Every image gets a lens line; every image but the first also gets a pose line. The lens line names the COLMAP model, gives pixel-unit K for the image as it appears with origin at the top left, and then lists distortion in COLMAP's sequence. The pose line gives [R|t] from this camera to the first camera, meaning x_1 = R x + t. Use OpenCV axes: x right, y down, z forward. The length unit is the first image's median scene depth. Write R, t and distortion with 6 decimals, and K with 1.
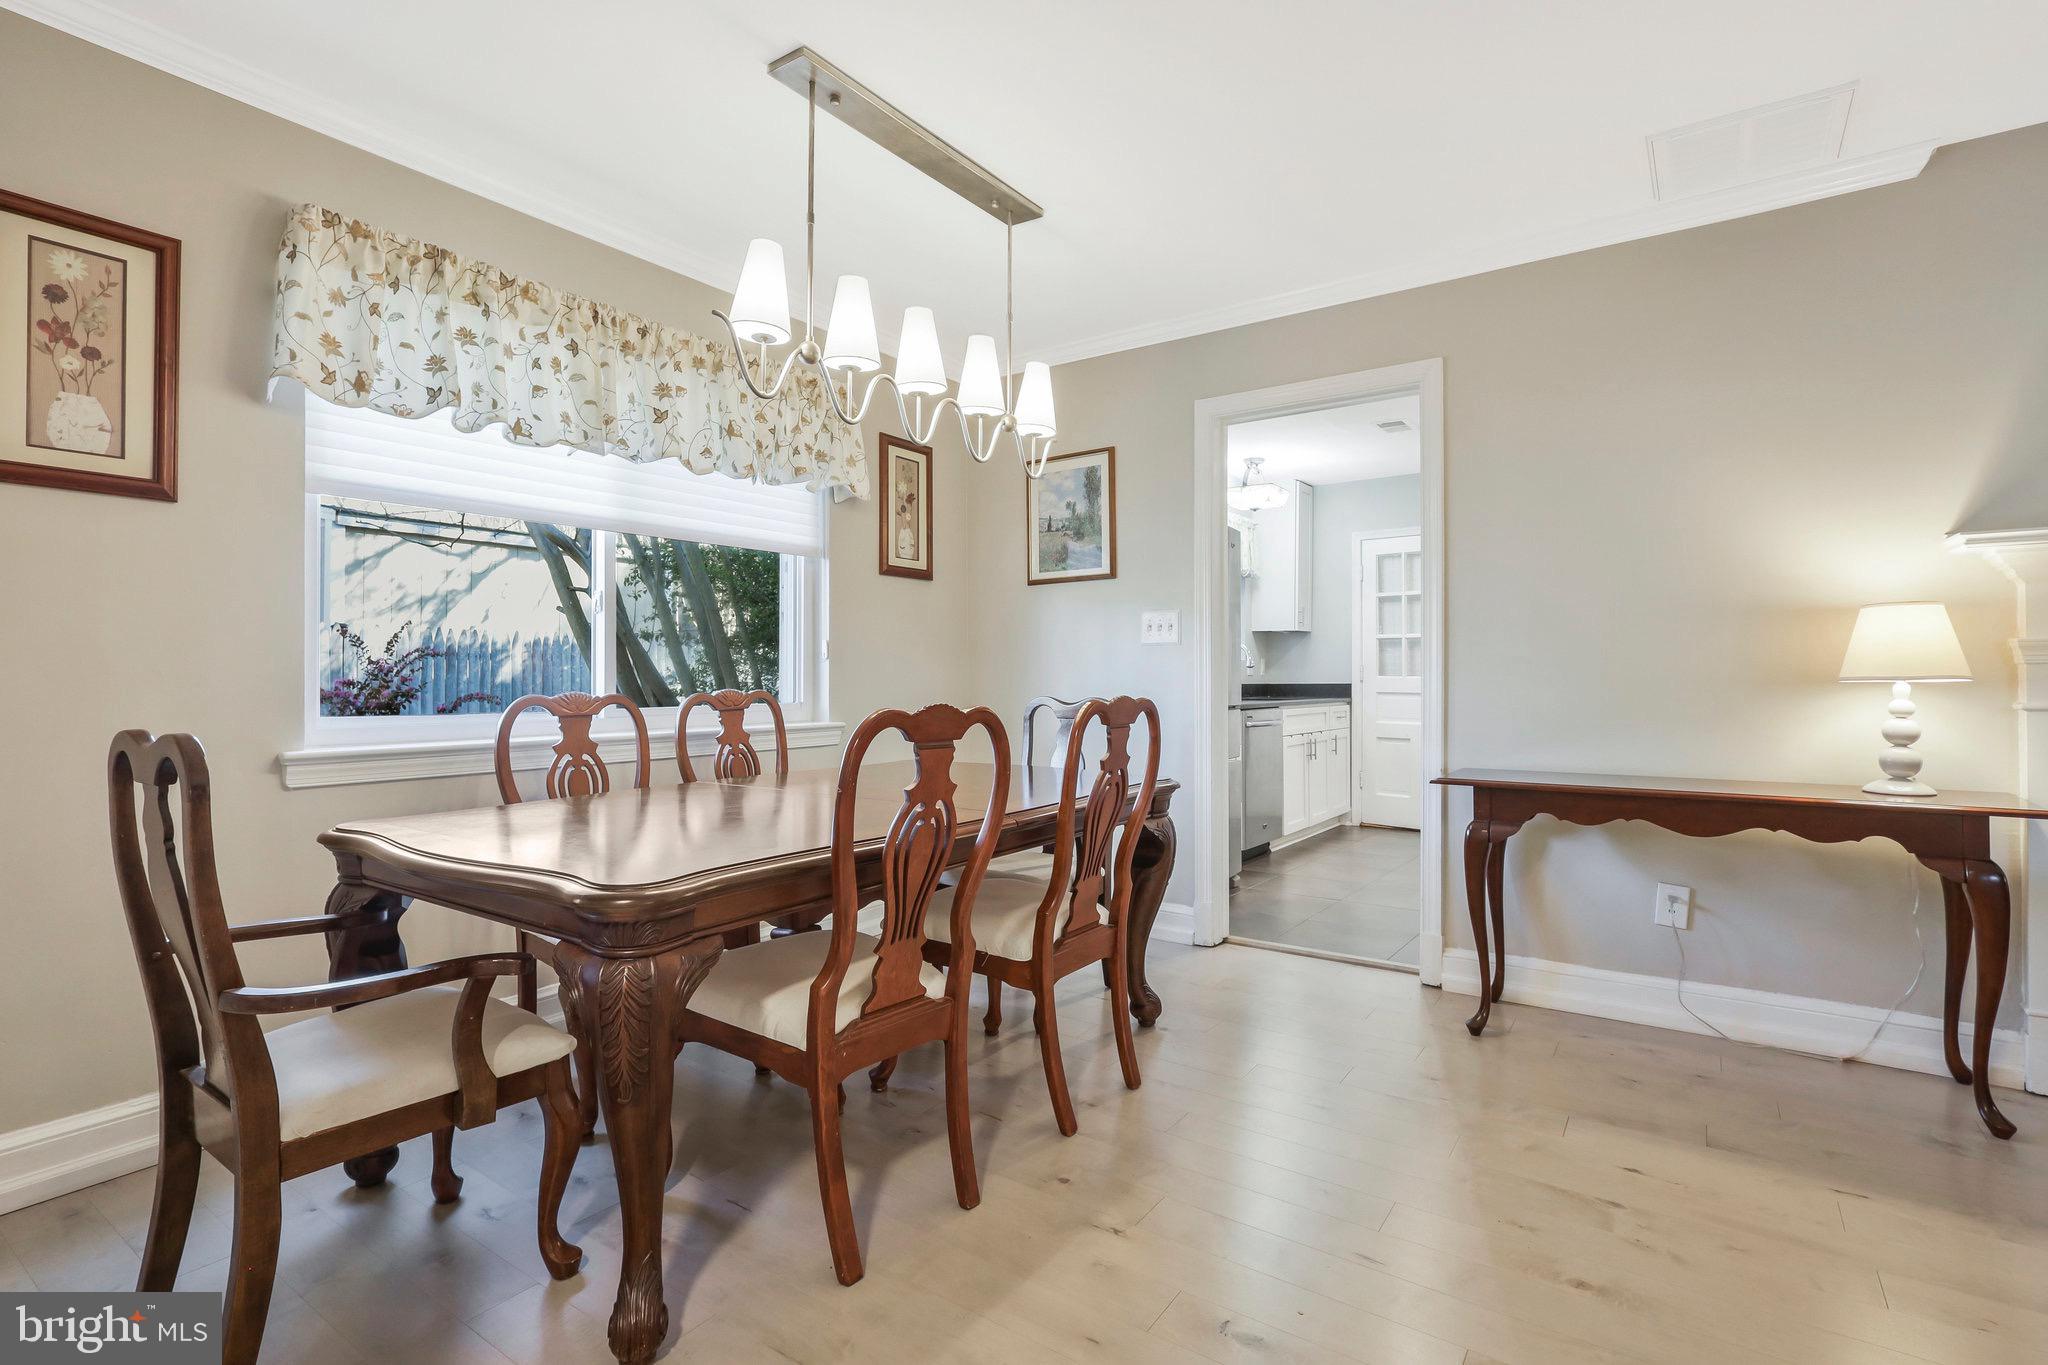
lens RADIAL K [[962.5, 0, 1025.4], [0, 962.5, 668.1], [0, 0, 1]] dist [0.000741, 0.000847]
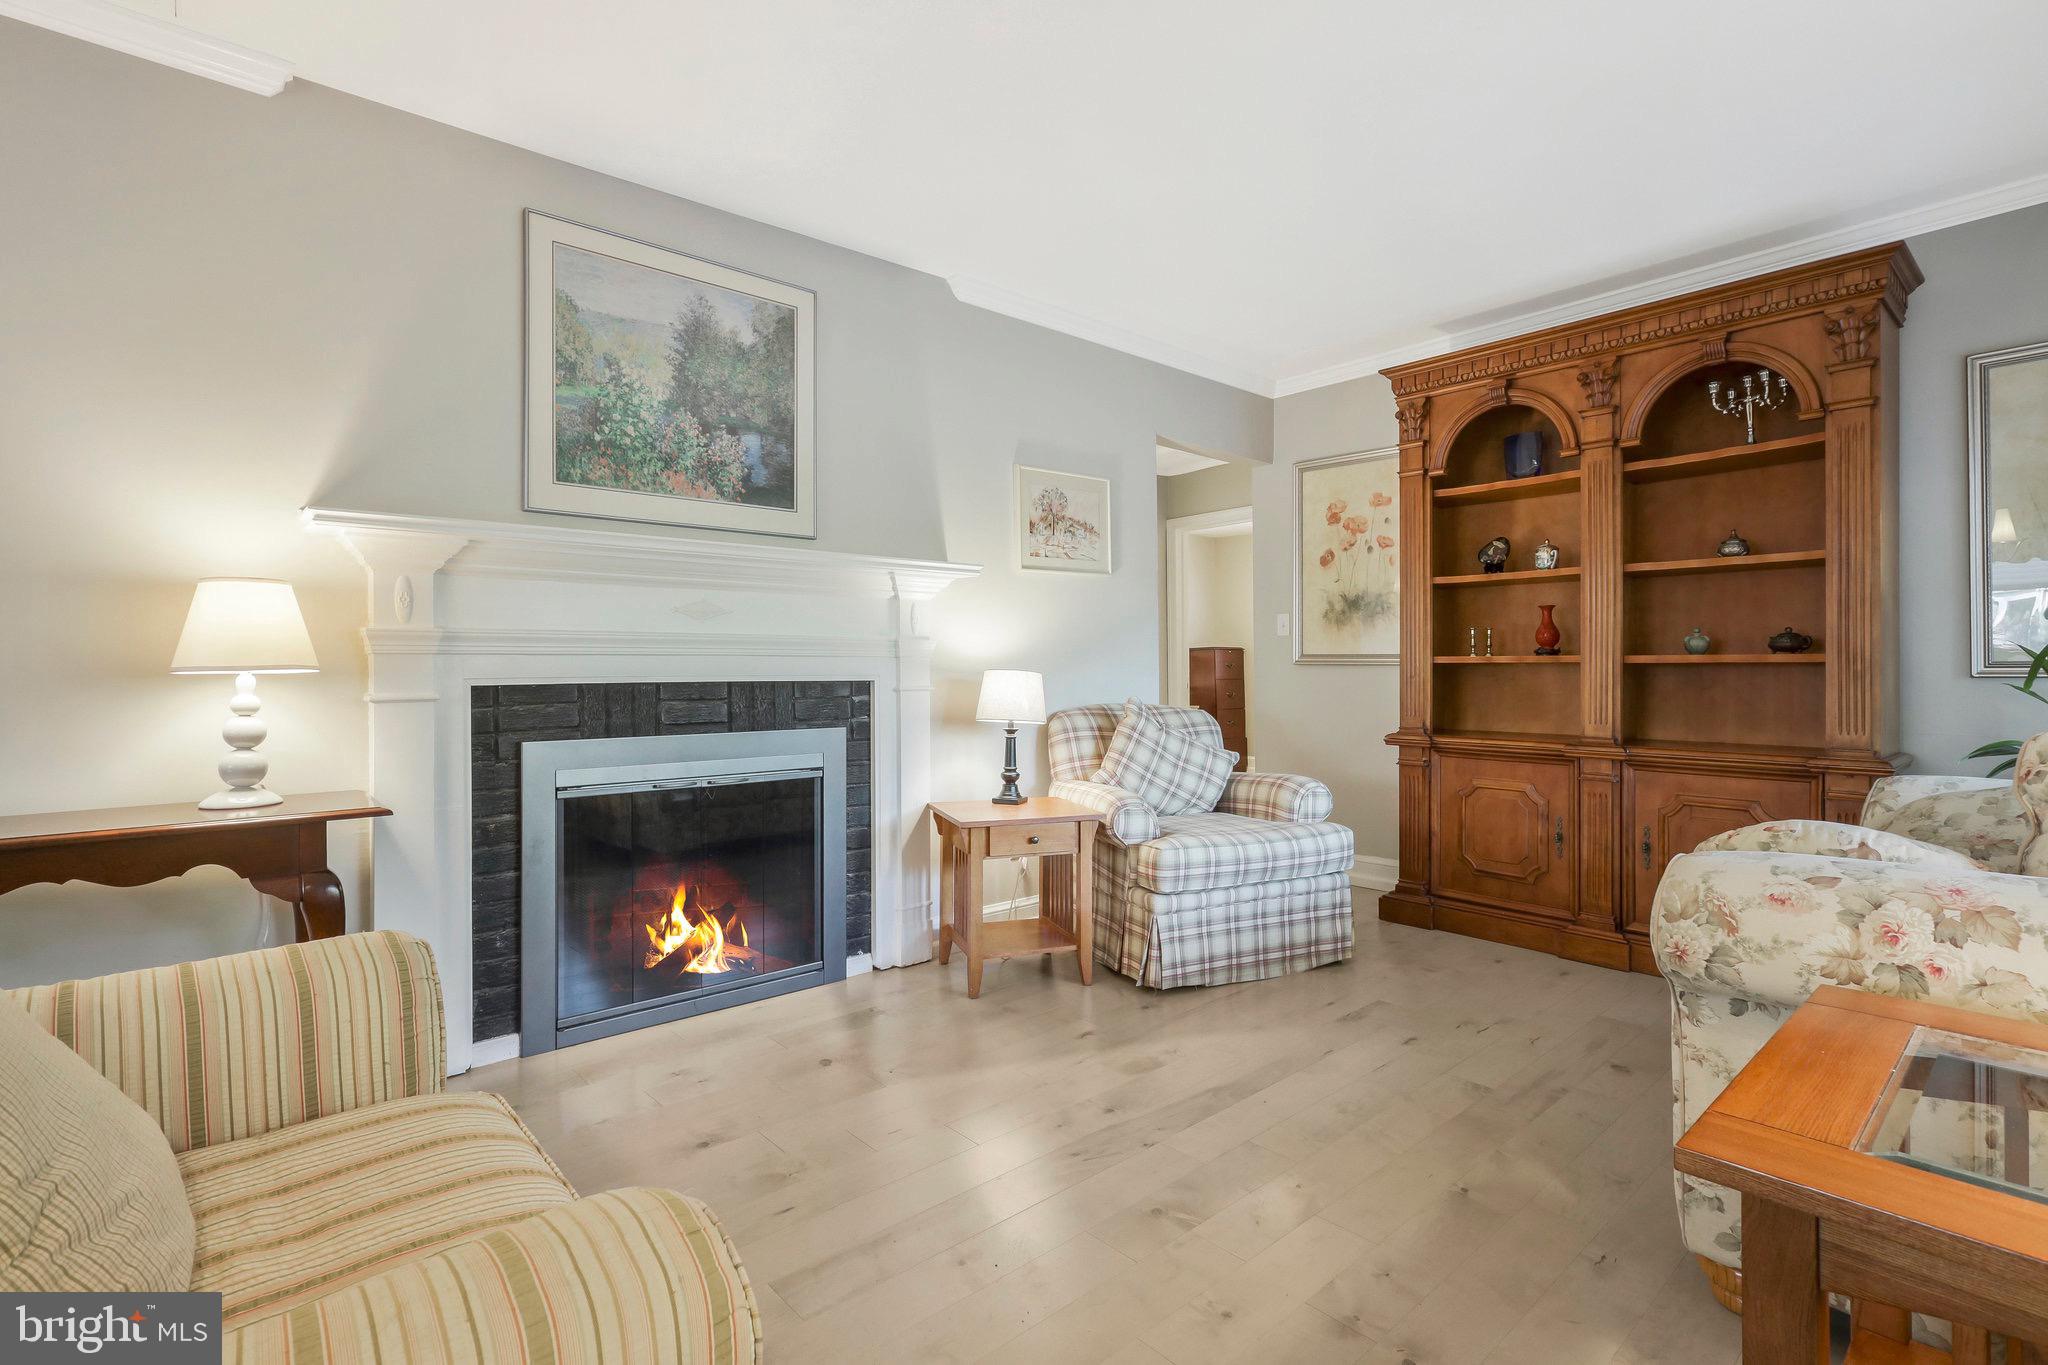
lens RADIAL K [[962.5, 0, 1025.4], [0, 962.5, 668.1], [0, 0, 1]] dist [0.000741, 0.000847]
pose [[0.226601, 0.001402, 0.973987, 0.242200], [-0.001228, 0.999999, -0.001154, 0.009987], [-0.973987, -0.000935, 0.226602, 0.143535]]
